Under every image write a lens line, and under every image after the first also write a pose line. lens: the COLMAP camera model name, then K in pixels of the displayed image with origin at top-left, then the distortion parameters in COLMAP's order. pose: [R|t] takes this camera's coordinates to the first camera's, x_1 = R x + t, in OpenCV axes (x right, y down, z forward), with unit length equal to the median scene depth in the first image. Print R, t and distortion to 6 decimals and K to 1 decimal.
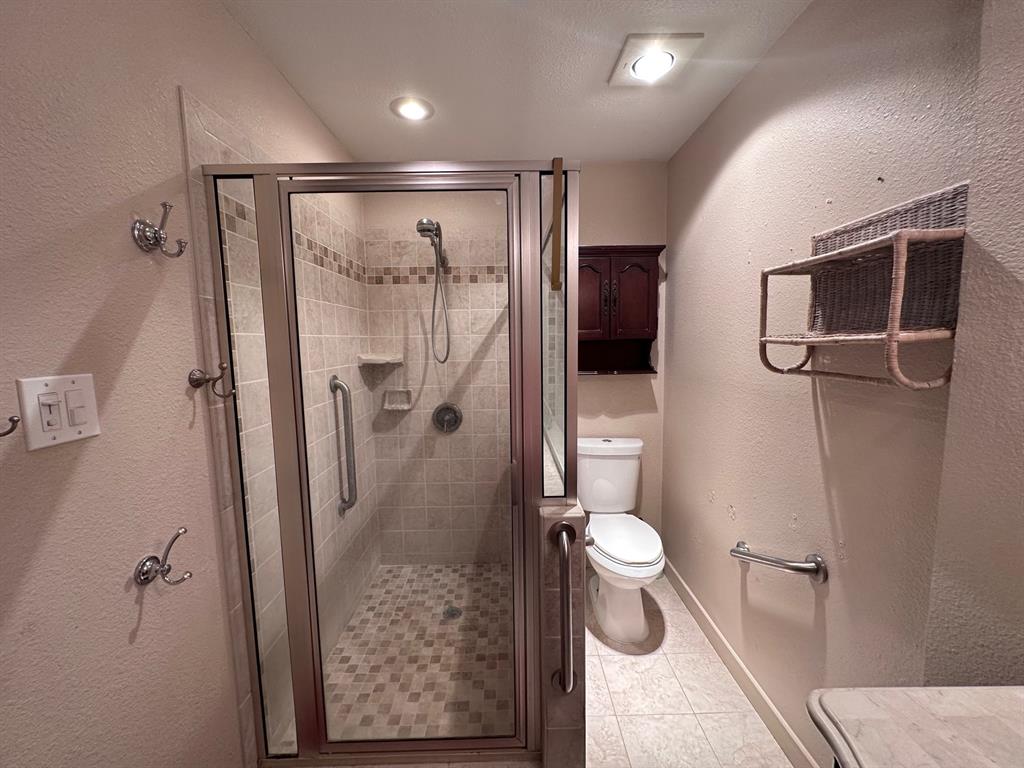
lens RADIAL K [[410.5, 0, 512.7], [0, 410.5, 380.3], [0, 0, 1]] dist [-0.000428, 0.000560]
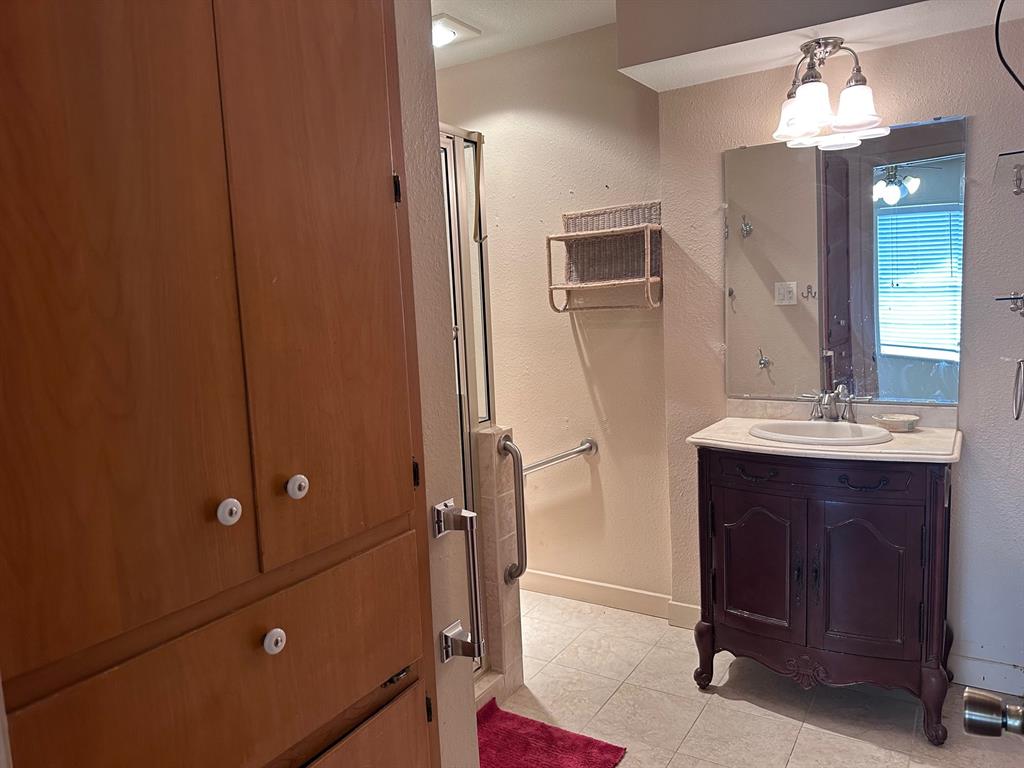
lens RADIAL K [[717.2, 0, 514.4], [0, 717.2, 384.0], [0, 0, 1]] dist [0.108020, -0.144590]
pose [[0.547276, -0.105292, 0.830303, -1.528408], [0.121911, 0.991503, 0.045379, 0.098857], [-0.828026, 0.076388, 0.555462, -0.203259]]
